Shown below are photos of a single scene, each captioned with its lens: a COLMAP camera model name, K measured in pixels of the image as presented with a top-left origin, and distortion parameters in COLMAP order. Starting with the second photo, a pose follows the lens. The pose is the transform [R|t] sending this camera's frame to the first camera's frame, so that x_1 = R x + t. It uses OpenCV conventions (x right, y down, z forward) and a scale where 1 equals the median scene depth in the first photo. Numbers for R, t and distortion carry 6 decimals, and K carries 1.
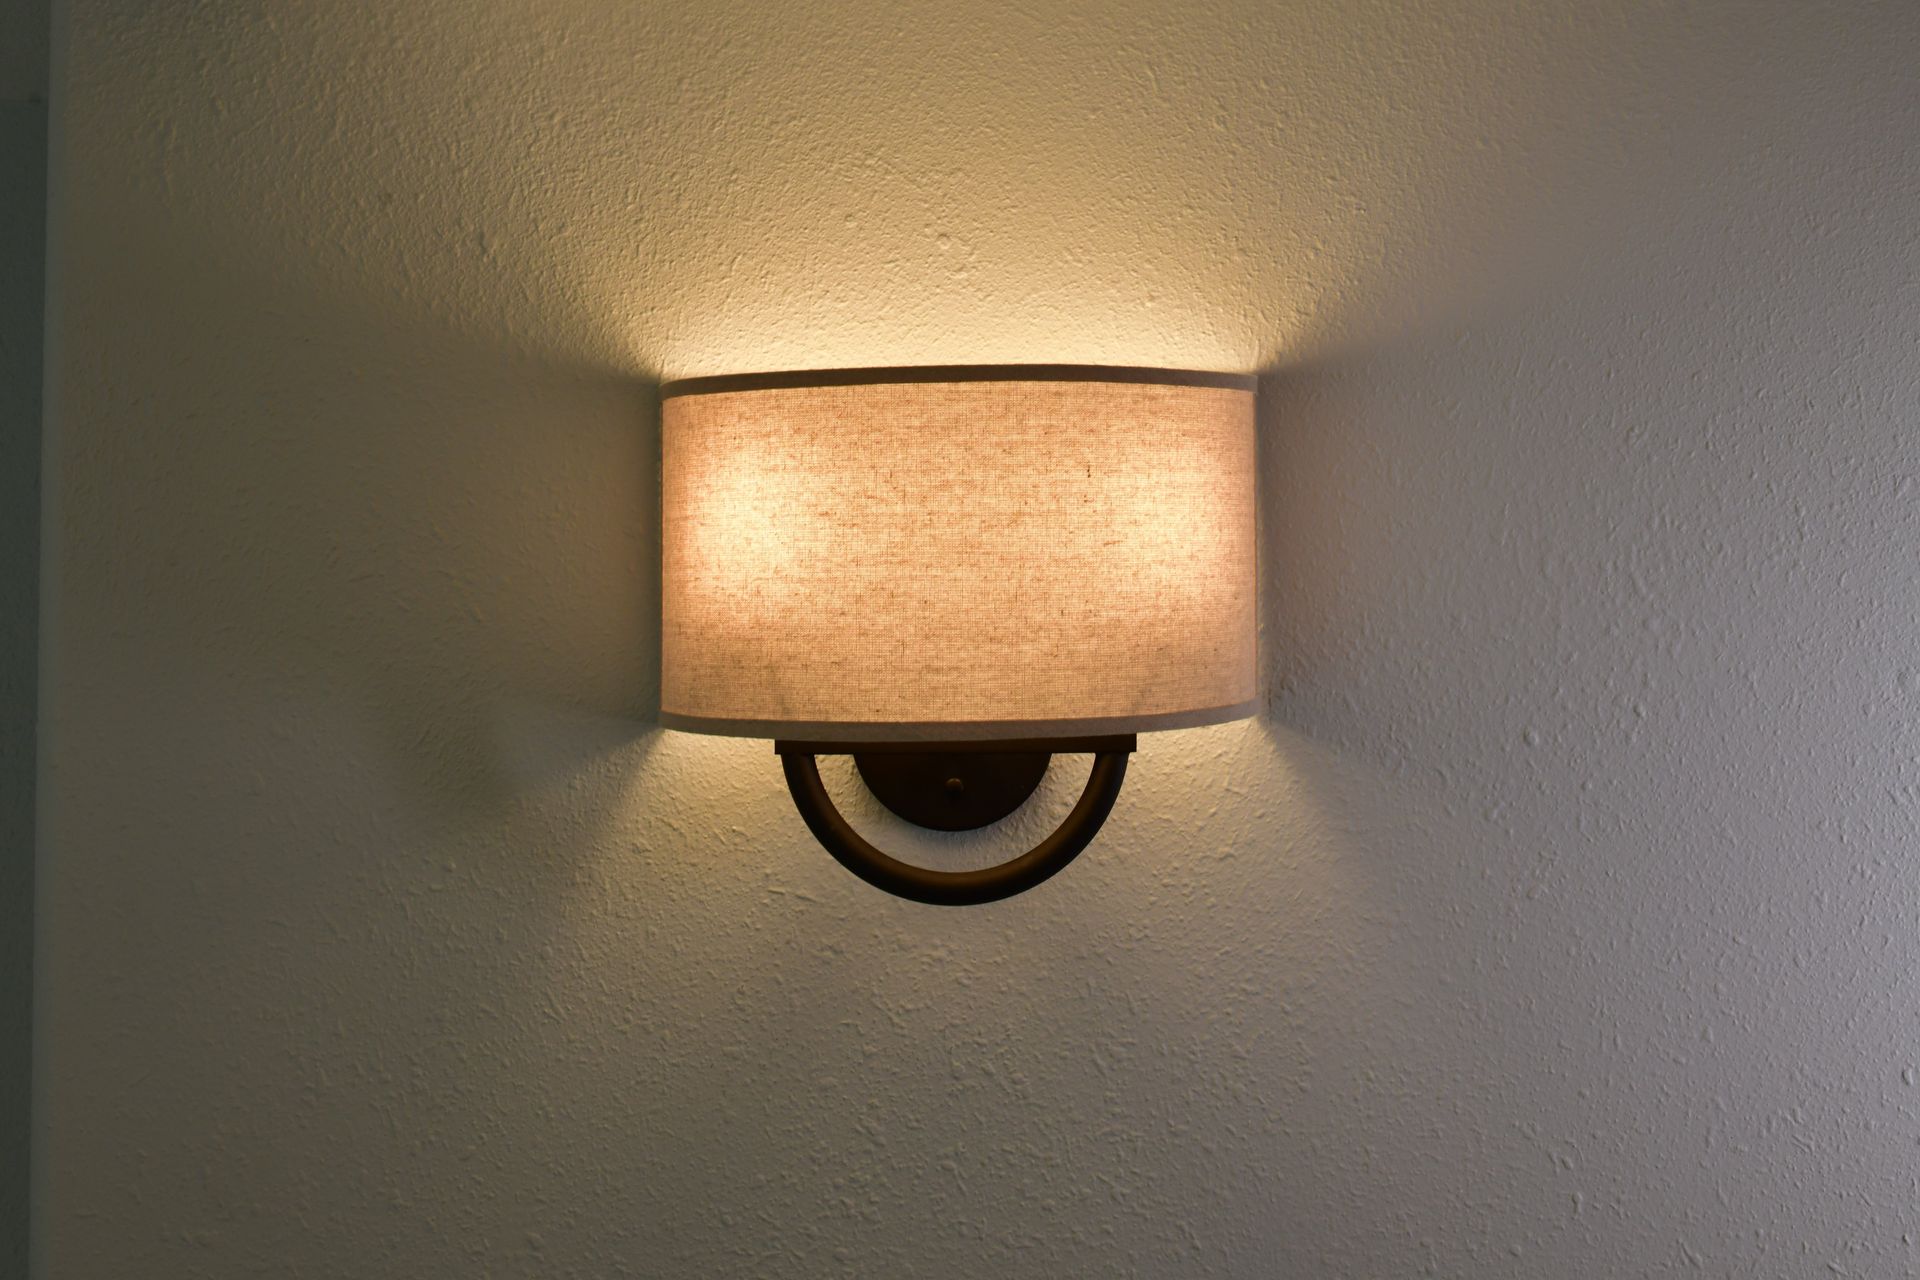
lens RADIAL K [[2776.8, 0, 967.4], [0, 2776.8, 643.2], [0, 0, 1]] dist [-0.045896, 0.000000]
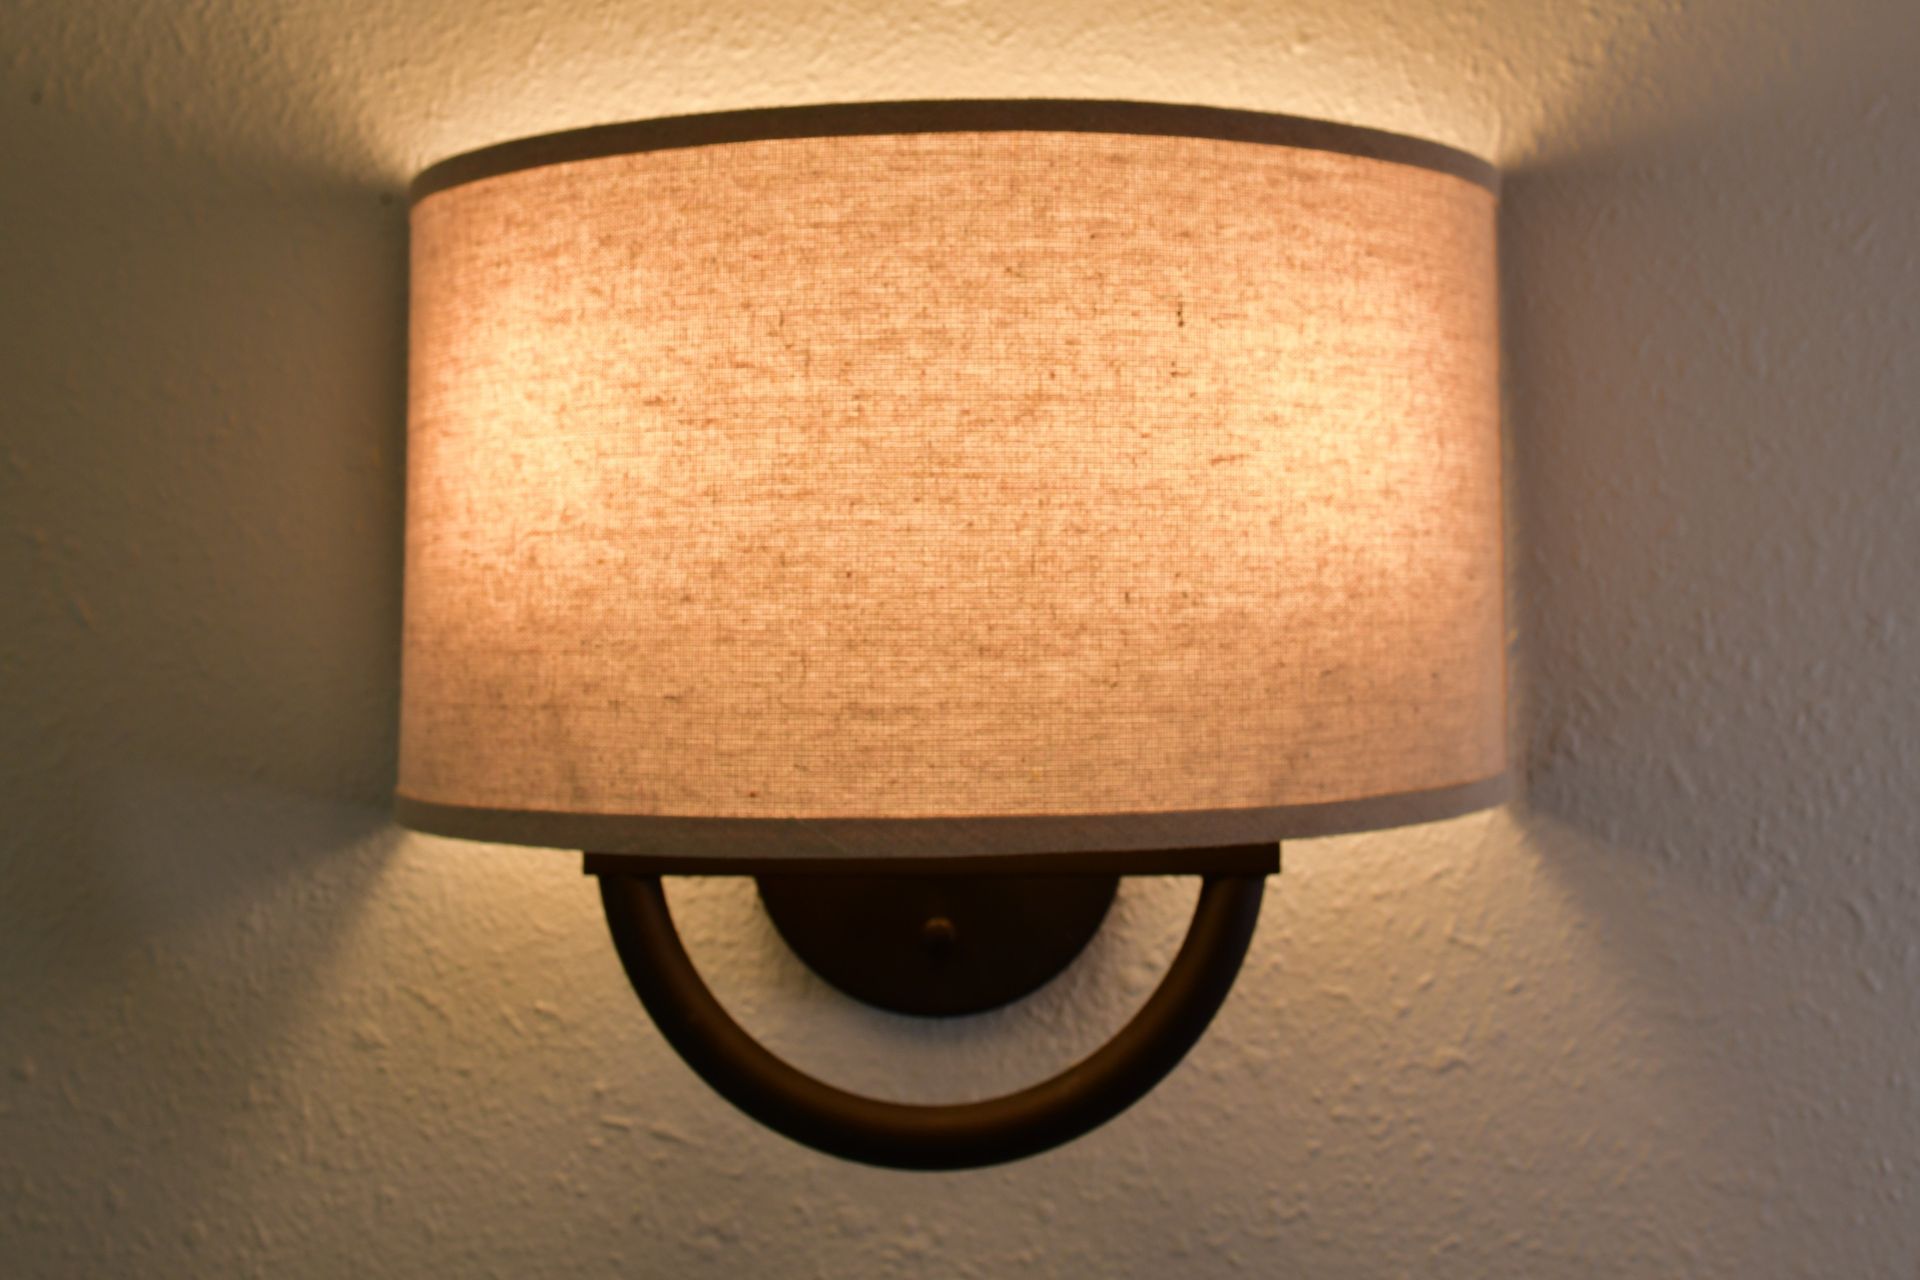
lens RADIAL K [[2776.8, 0, 940.3], [0, 2776.8, 484.4], [0, 0, 1]] dist [-0.045896, 0.000000]
pose [[0.997928, -0.002810, -0.064282, 0.029811], [-0.002207, 0.996964, -0.077834, 0.006888], [0.064306, 0.077815, 0.994892, 0.458458]]
